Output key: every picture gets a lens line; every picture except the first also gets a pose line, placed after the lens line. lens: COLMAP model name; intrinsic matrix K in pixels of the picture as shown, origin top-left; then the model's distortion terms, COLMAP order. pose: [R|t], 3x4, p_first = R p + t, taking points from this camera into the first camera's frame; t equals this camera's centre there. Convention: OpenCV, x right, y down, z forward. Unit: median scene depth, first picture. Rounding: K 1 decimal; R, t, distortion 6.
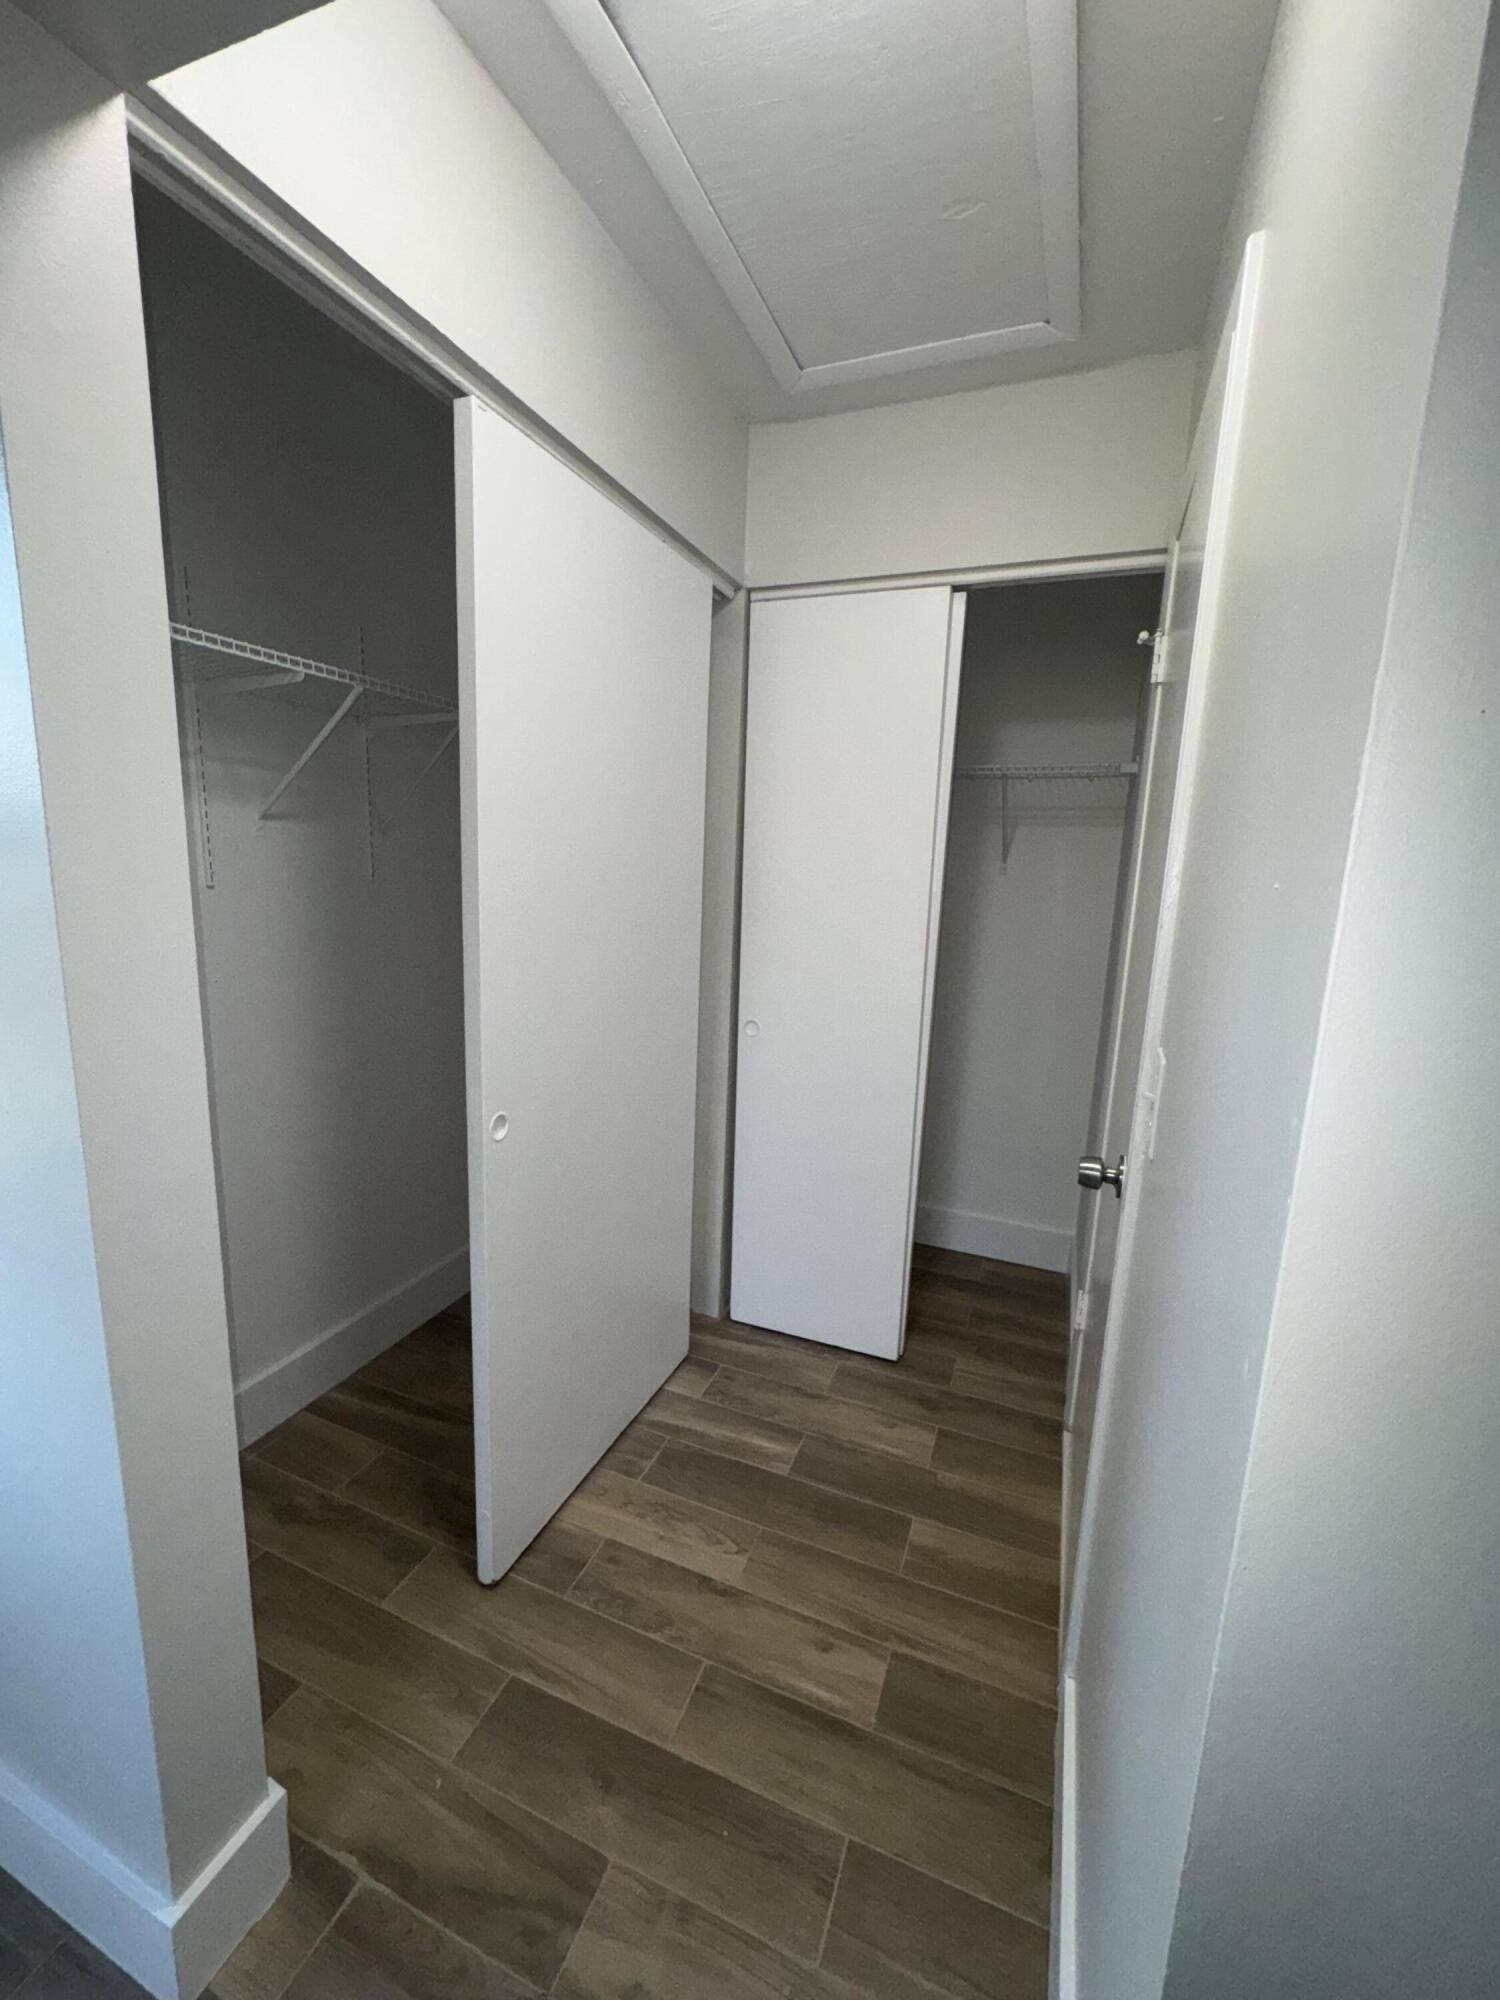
lens RADIAL K [[801.0, 0, 747.6], [0, 801.0, 1006.1], [0, 0, 1]] dist [-0.004390, 0.000787]
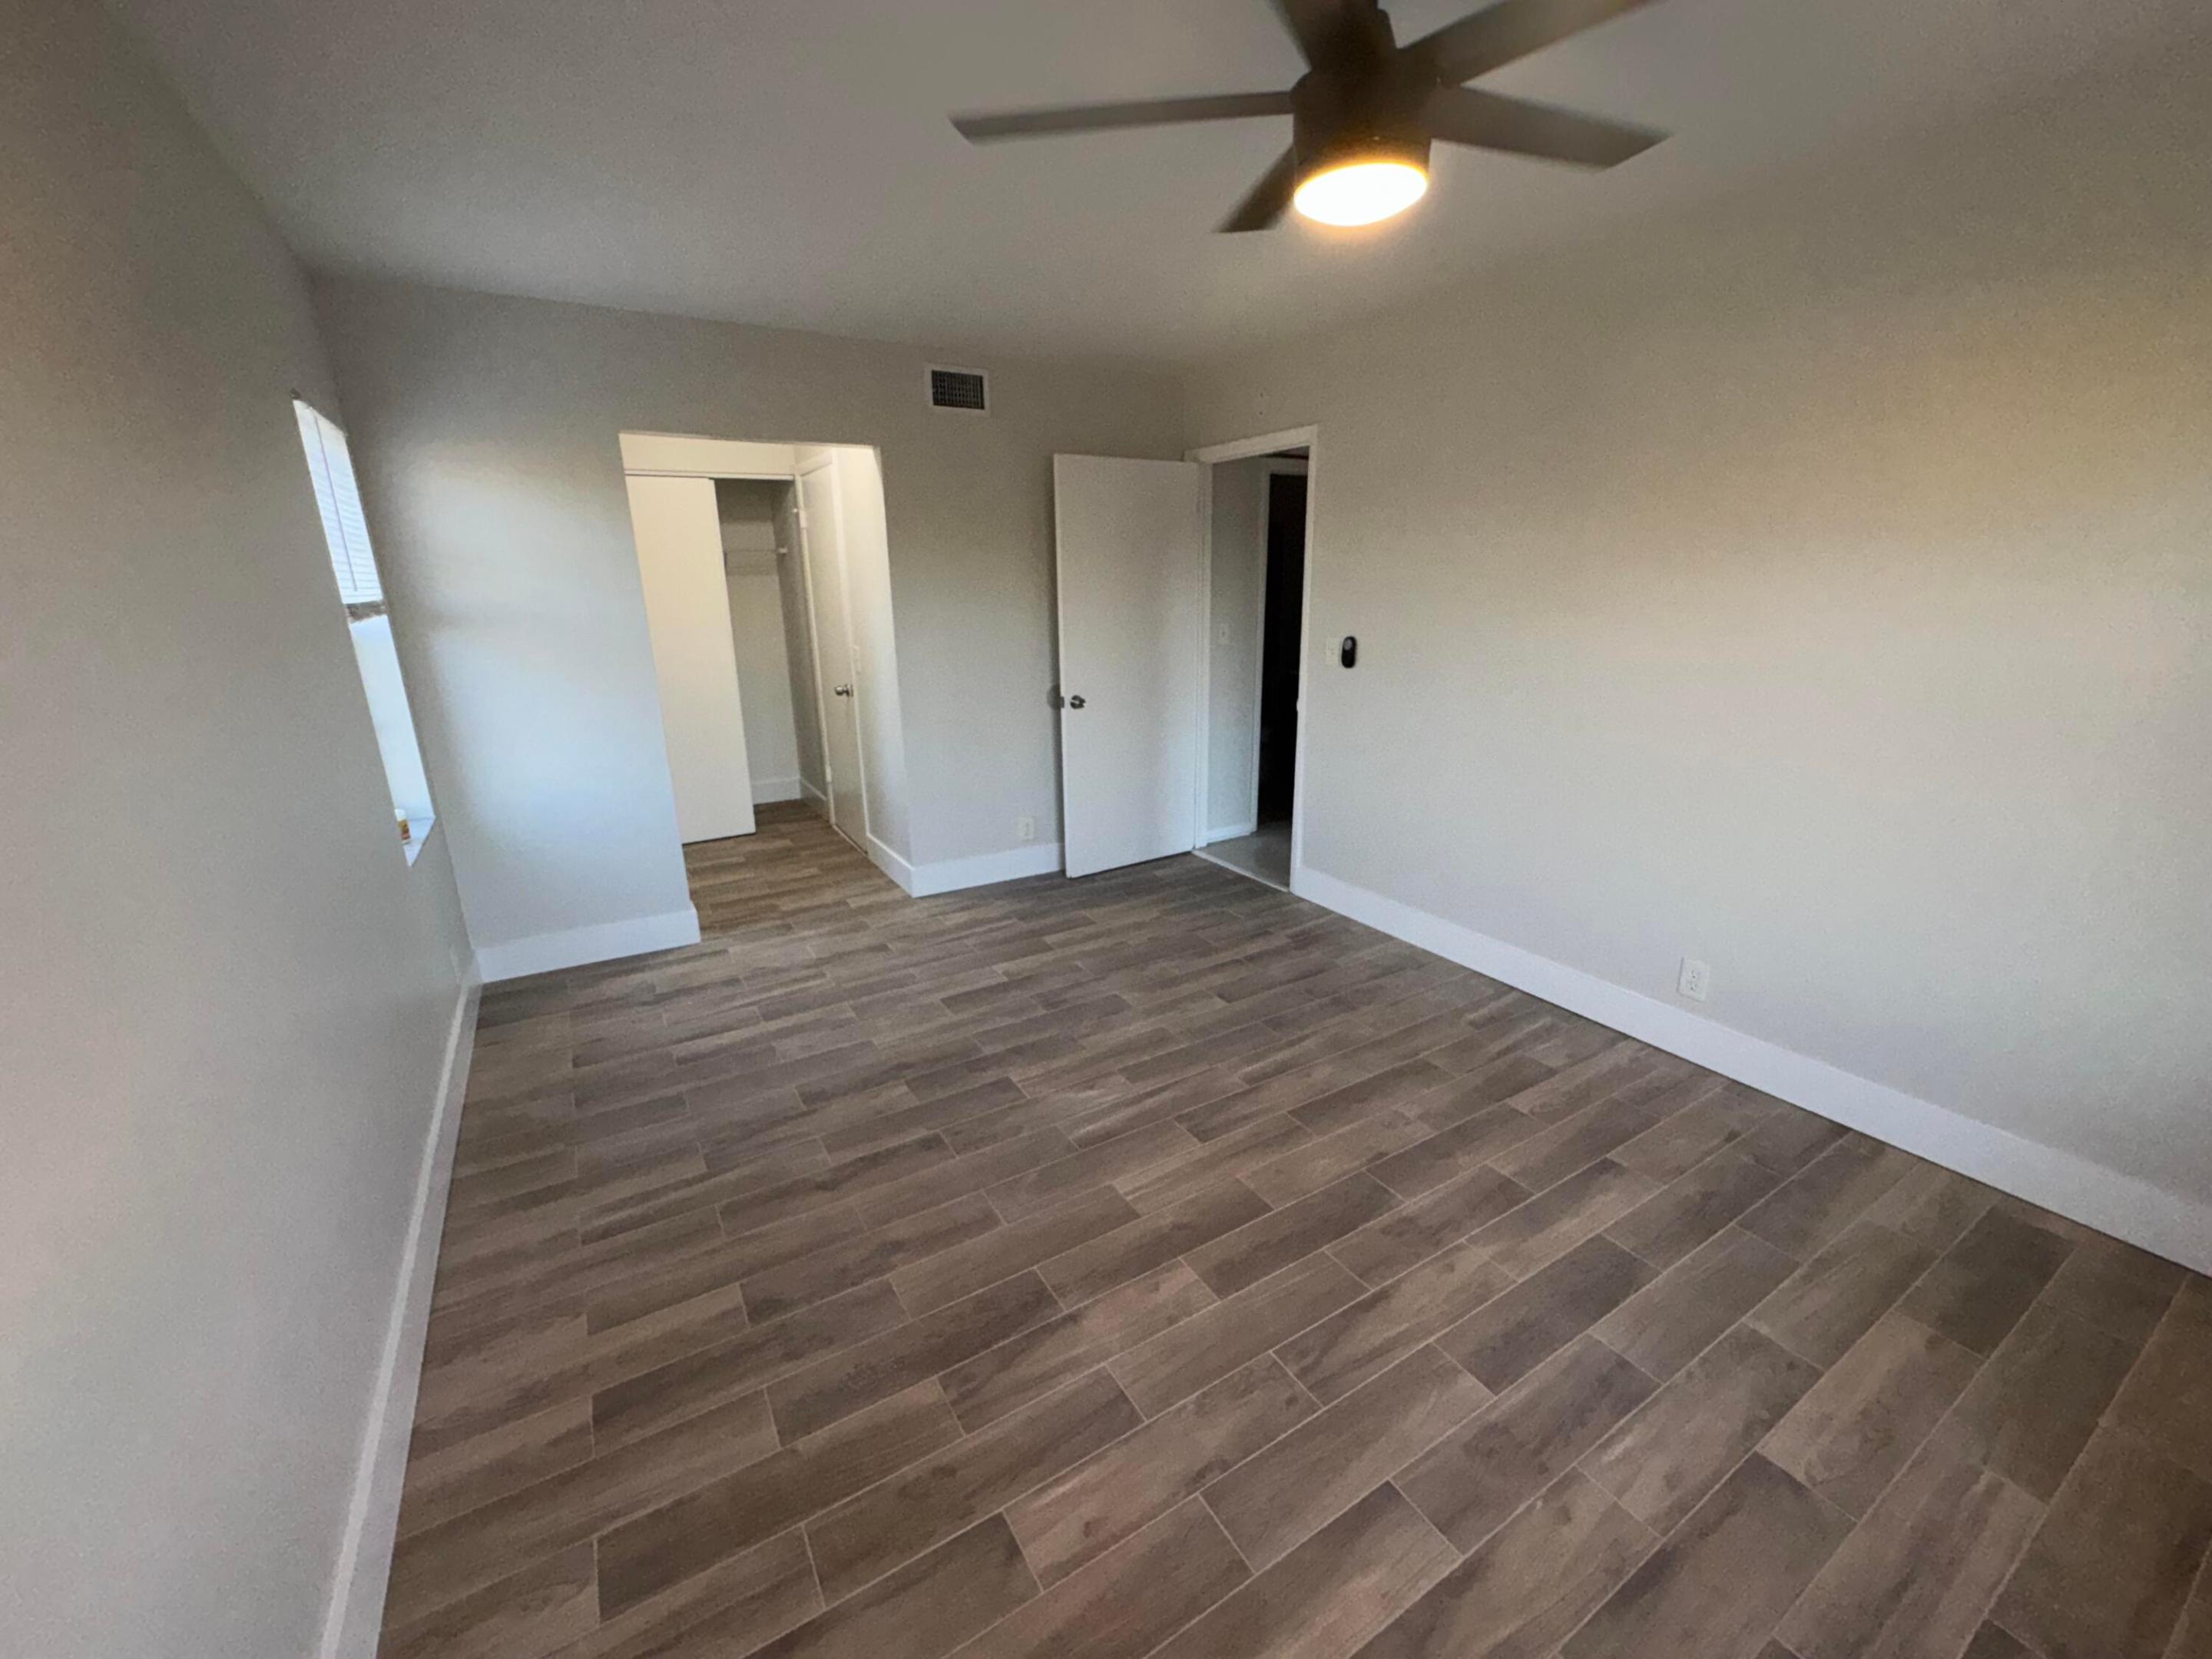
lens RADIAL K [[885.9, 0, 1102.7], [0, 885.9, 826.1], [0, 0, 1]] dist [-0.004390, 0.000787]
pose [[0.604696, -0.260880, 0.752519, -1.176239], [0.183043, 0.965063, 0.187478, 0.168120], [-0.775138, 0.024376, 0.631322, -1.399725]]
